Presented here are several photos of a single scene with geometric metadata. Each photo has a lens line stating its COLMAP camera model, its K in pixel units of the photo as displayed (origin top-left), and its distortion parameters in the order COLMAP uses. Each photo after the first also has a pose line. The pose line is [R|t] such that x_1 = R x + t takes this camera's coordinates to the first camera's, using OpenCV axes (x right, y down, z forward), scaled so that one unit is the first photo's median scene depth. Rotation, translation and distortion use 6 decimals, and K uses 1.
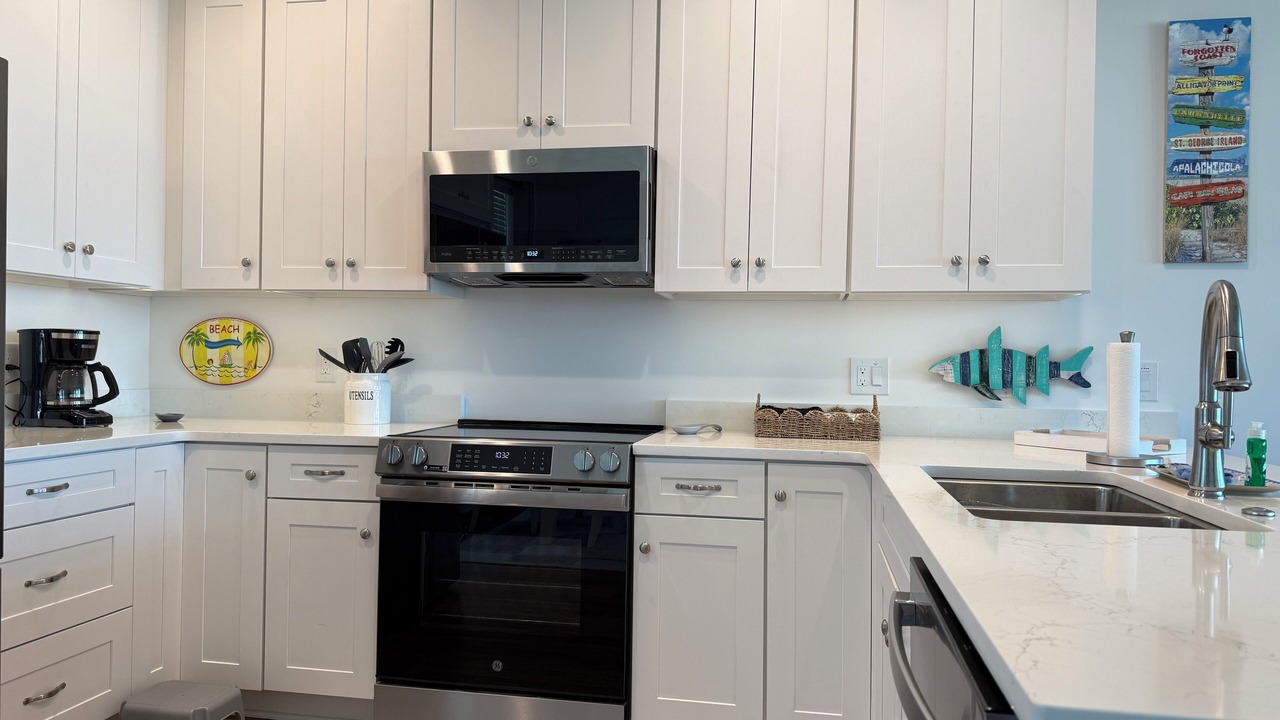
lens RADIAL K [[906.0, 0, 640.0], [0, 906.0, 360.0], [0, 0, 1]] dist [0.098468, -0.107145]
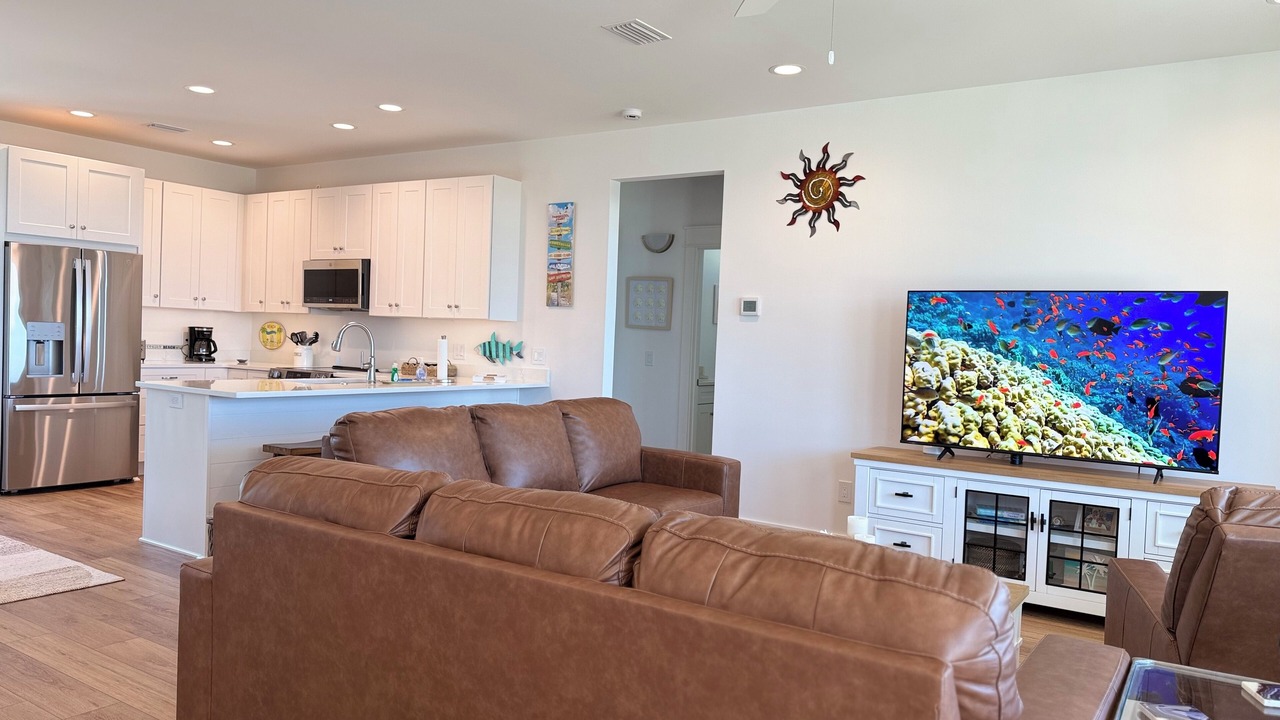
lens RADIAL K [[894.1, 0, 640.0], [0, 894.1, 360.0], [0, 0, 1]] dist [0.136803, -0.218066]
pose [[0.919487, 0.028577, -0.392079, 1.700493], [-0.021134, 0.999505, 0.023287, -0.026222], [0.392551, -0.013126, 0.919637, -1.022926]]
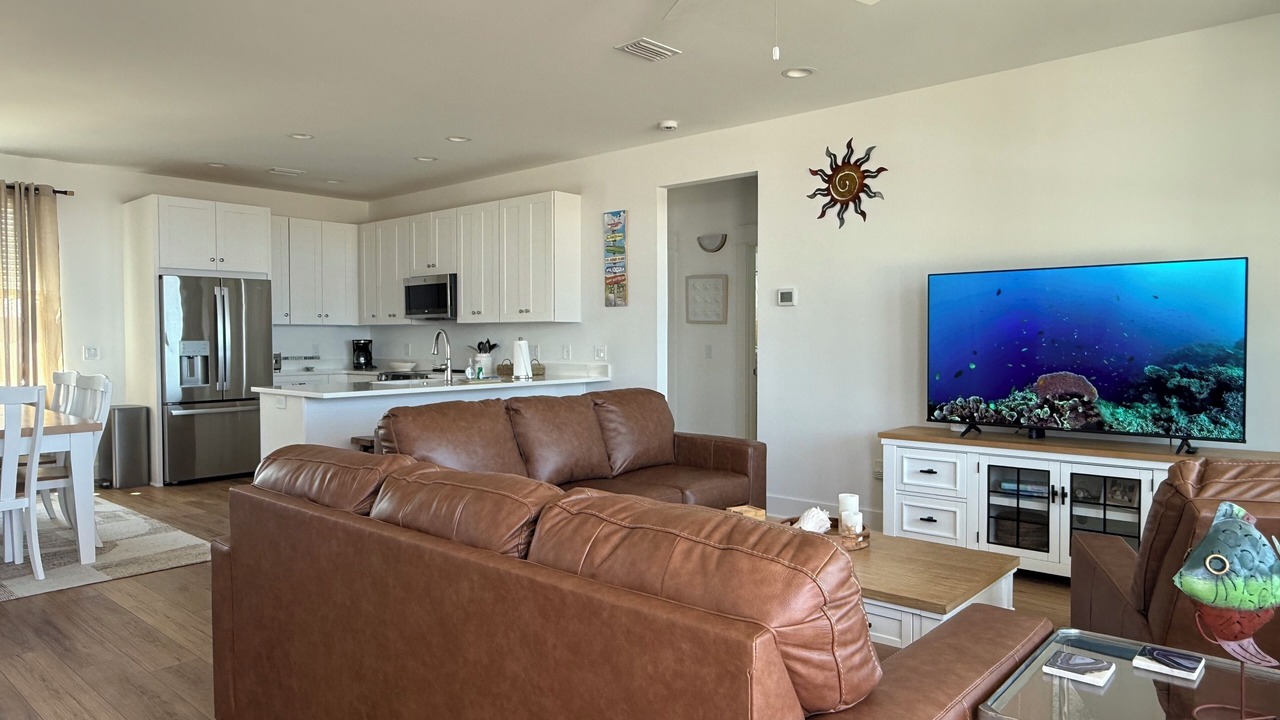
lens RADIAL K [[820.9, 0, 623.8], [0, 820.9, 355.3], [0, 0, 1]] dist [0.001885, 0.001185]
pose [[0.851092, -0.007348, -0.524965, 1.824899], [0.021570, 0.999547, 0.020978, -0.016519], [0.524574, -0.029178, 0.850865, -0.934964]]
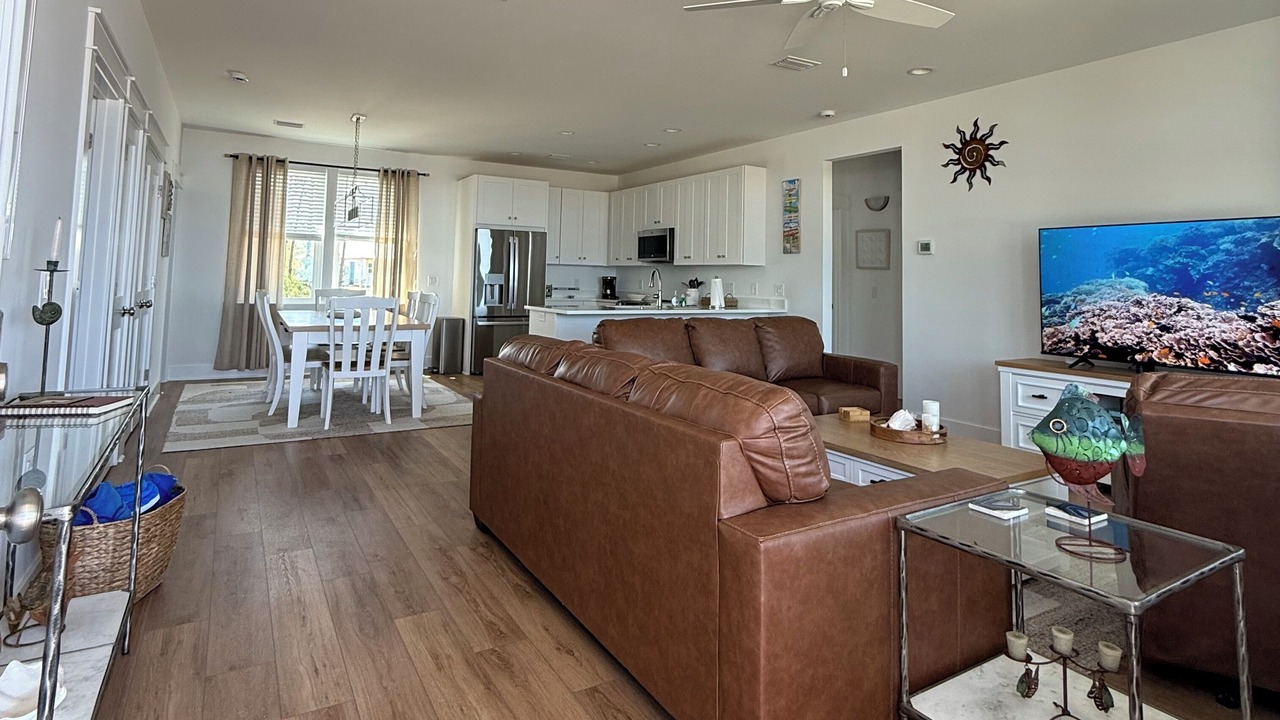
lens RADIAL K [[677.5, 0, 638.8], [0, 677.5, 224.3], [0, 0, 1]] dist [0.002829, -0.000076]
pose [[0.662028, -0.062724, -0.746849, 2.048777], [-0.004501, 0.996141, -0.087650, 0.004038], [0.749465, 0.061388, 0.659191, -0.991274]]
